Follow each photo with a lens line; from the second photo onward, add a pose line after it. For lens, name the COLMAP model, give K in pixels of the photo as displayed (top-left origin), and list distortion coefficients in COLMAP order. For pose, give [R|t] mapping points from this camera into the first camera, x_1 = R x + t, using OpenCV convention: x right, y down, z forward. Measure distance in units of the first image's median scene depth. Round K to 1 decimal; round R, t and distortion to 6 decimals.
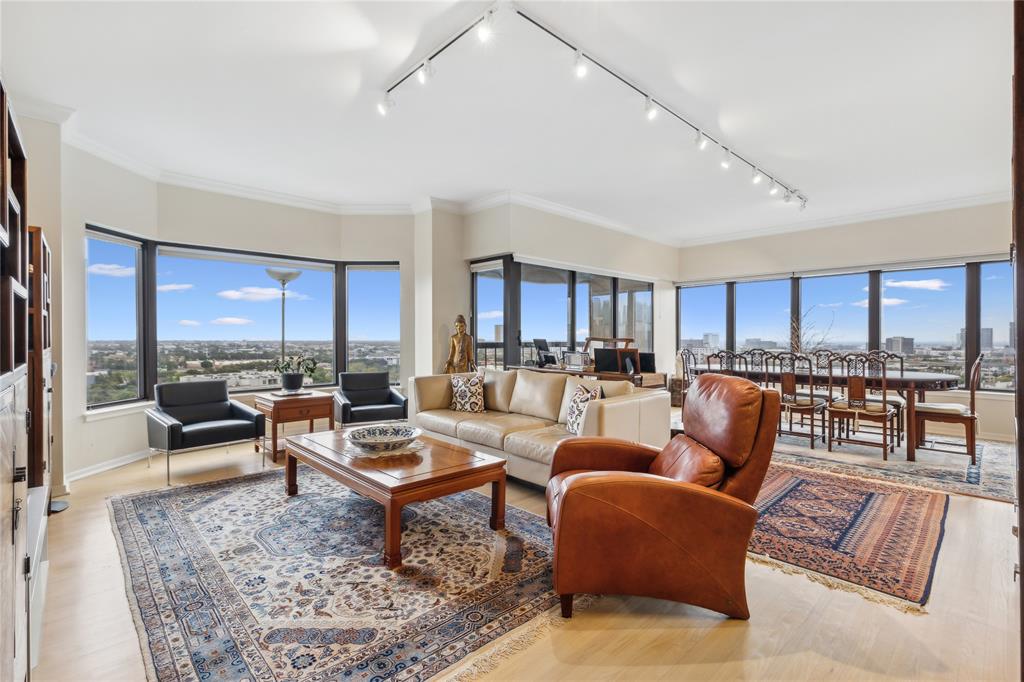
lens RADIAL K [[467.4, 0, 522.3], [0, 467.4, 337.4], [0, 0, 1]] dist [0.005301, -0.000308]
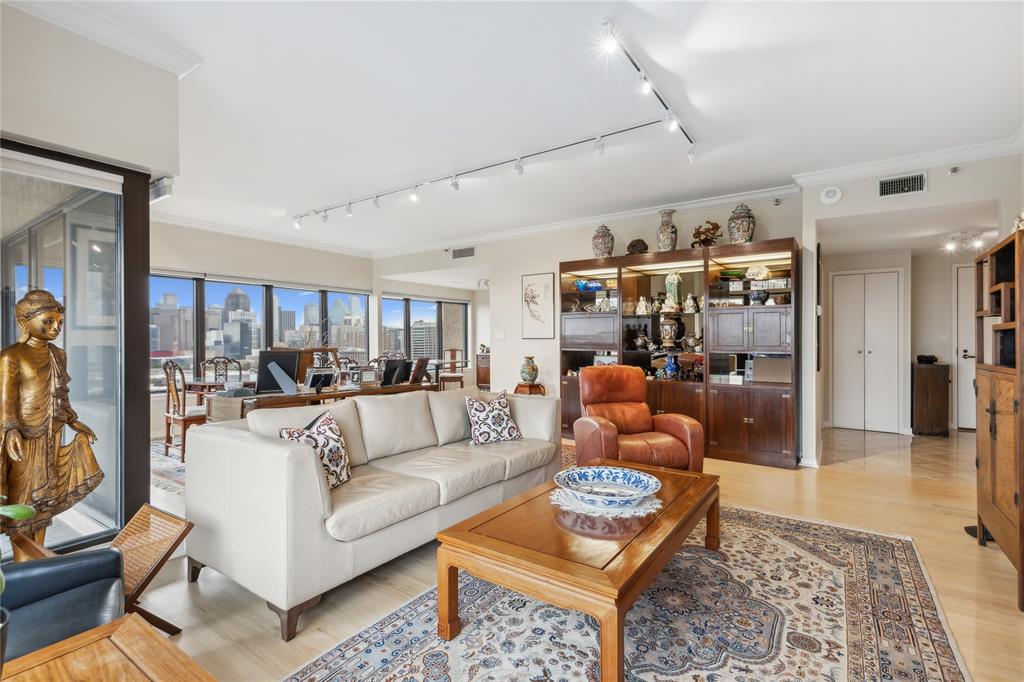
lens RADIAL K [[467.4, 0, 513.9], [0, 467.4, 335.1], [0, 0, 1]] dist [0.005301, -0.000308]
pose [[-0.191220, 0.004586, 0.981537, -0.691157], [0.002557, 0.999988, -0.004174, -0.015193], [-0.981544, 0.001712, -0.191229, 0.893209]]
